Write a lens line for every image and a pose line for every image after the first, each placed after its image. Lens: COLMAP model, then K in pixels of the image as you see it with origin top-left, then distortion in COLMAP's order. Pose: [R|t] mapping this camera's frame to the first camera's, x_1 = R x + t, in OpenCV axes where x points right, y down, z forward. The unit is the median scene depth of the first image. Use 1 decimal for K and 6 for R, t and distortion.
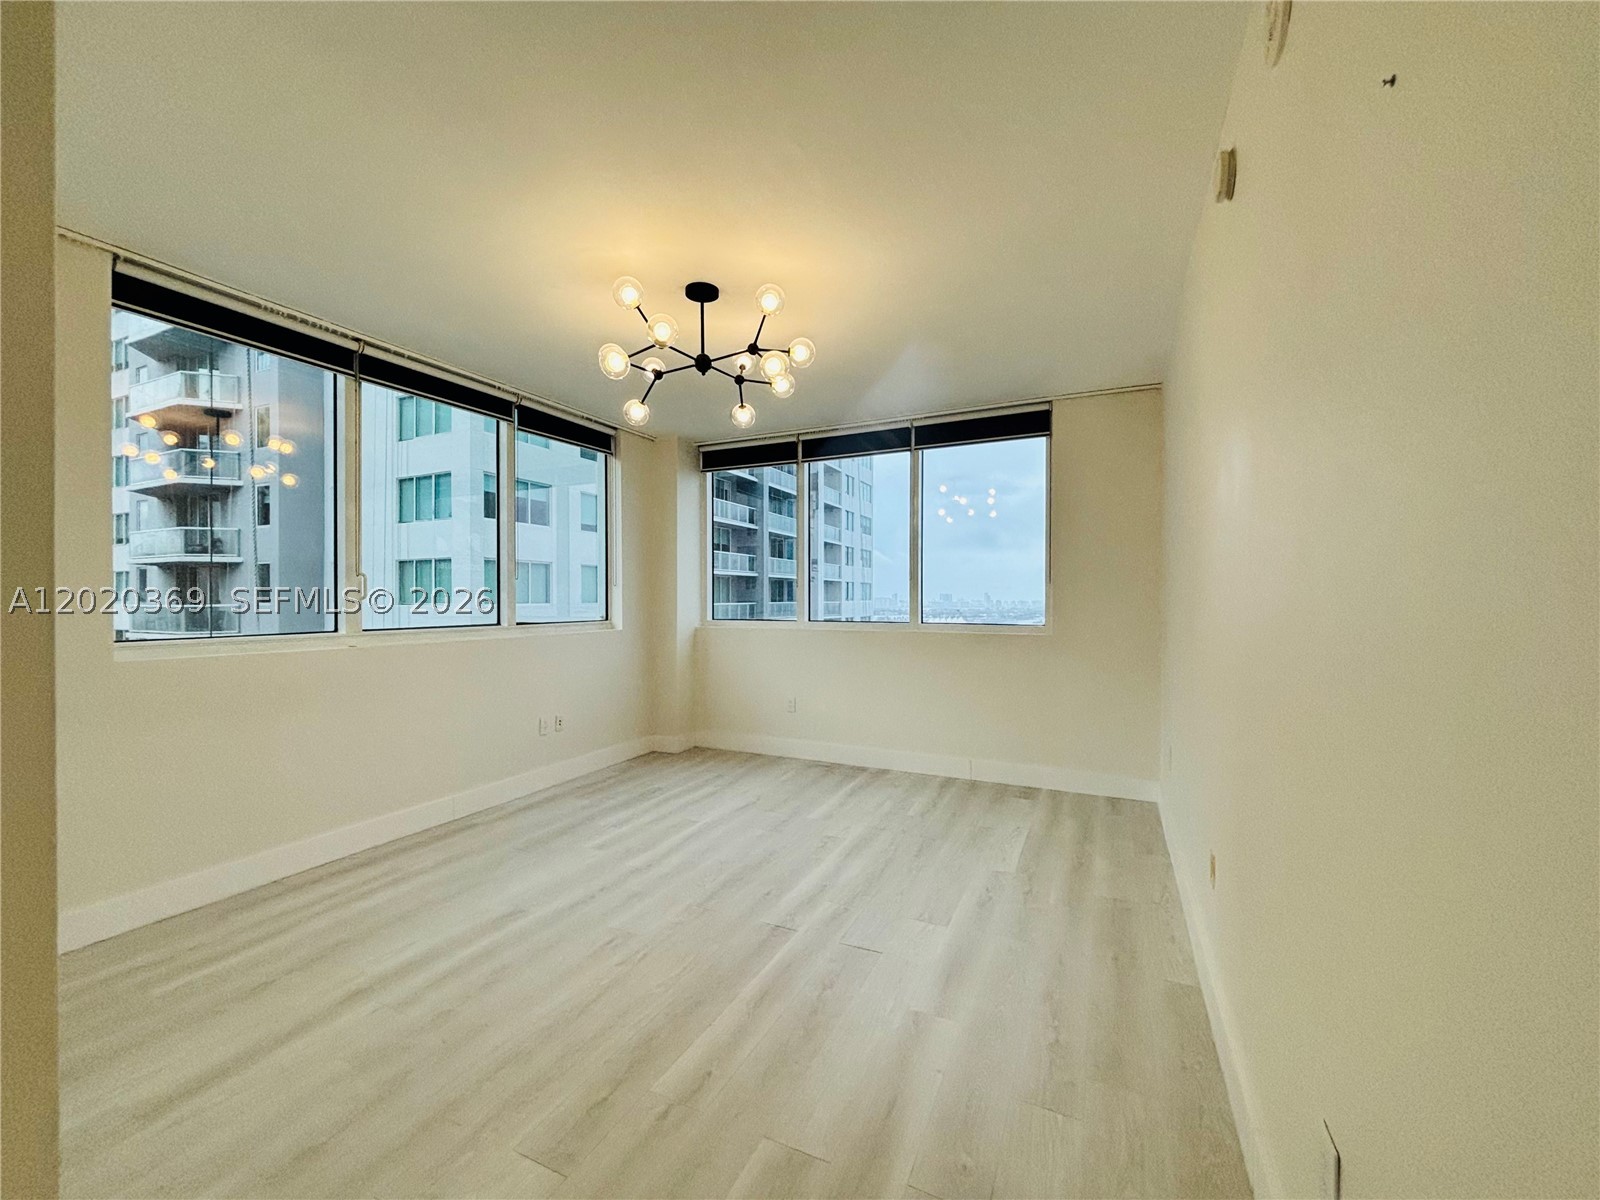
lens RADIAL K [[645.5, 0, 795.8], [0, 645.5, 601.4], [0, 0, 1]] dist [0.000221, 0.000106]
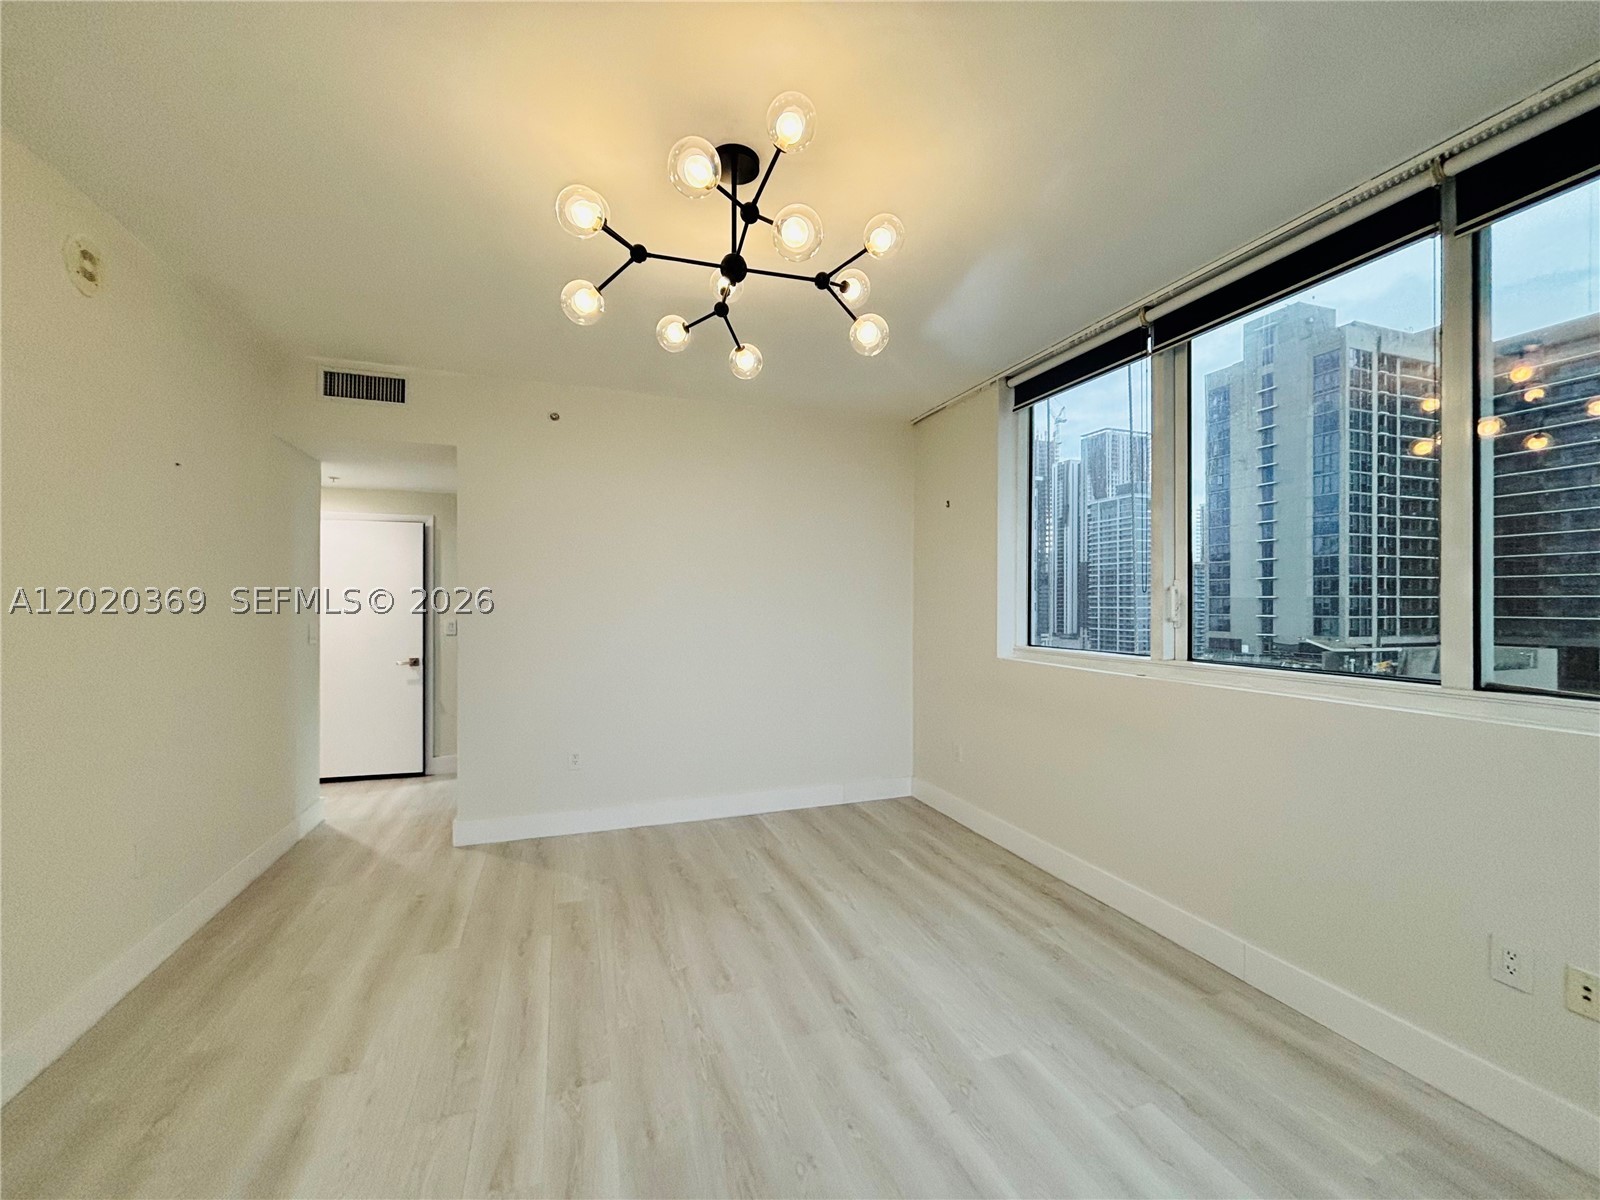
lens RADIAL K [[645.5, 0, 795.8], [0, 645.5, 601.4], [0, 0, 1]] dist [0.000221, 0.000106]
pose [[-0.700254, 0.000338, -0.713894, 0.306717], [-0.004690, 0.999976, 0.005075, -0.038864], [0.713878, 0.006902, -0.700236, 1.622973]]
